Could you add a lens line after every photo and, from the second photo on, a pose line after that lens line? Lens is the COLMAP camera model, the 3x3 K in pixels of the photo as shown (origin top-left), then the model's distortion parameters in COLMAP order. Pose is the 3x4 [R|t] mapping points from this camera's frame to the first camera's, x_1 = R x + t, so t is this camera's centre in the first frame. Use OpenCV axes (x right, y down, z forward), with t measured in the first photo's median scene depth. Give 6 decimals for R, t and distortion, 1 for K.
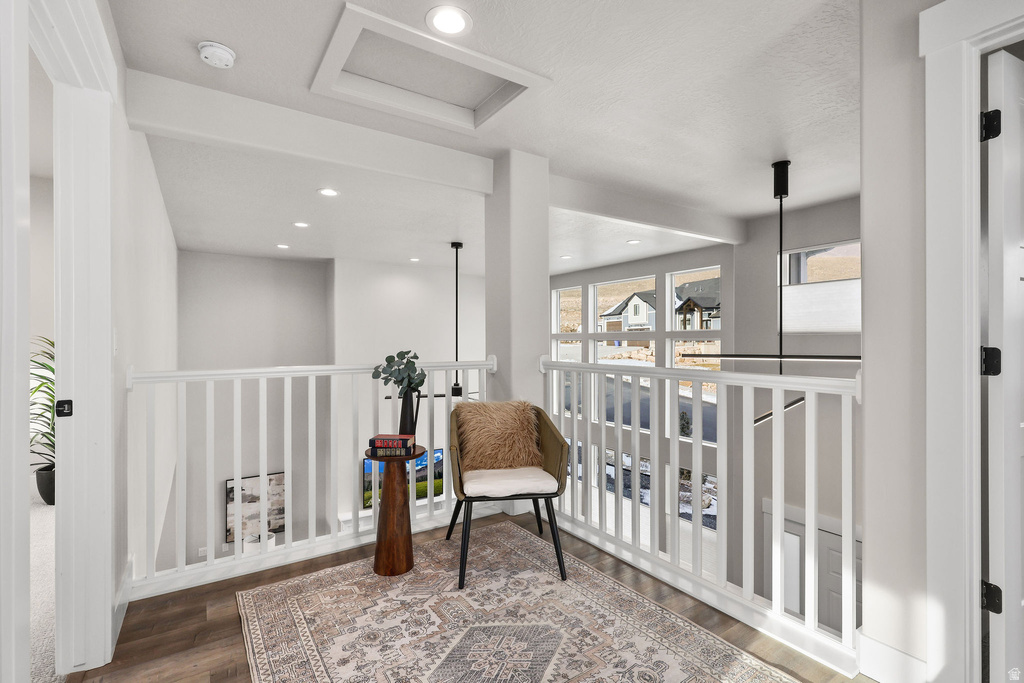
lens RADIAL K [[470.9, 0, 515.3], [0, 470.9, 338.4], [0, 0, 1]] dist [0.003482, -0.000067]
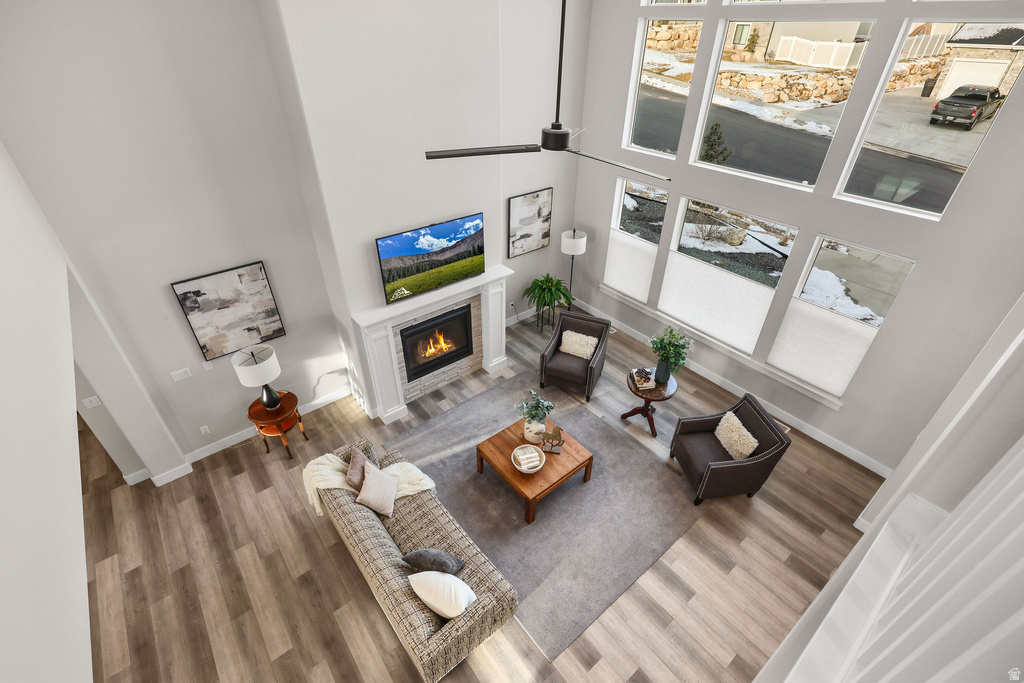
lens RADIAL K [[470.9, 0, 512.8], [0, 470.9, 348.6], [0, 0, 1]] dist [0.003482, -0.000067]
pose [[0.996265, -0.040790, 0.076111, -0.191333], [-0.011163, 0.813169, 0.581921, -0.005064], [-0.085628, -0.580597, 0.809676, 0.368978]]
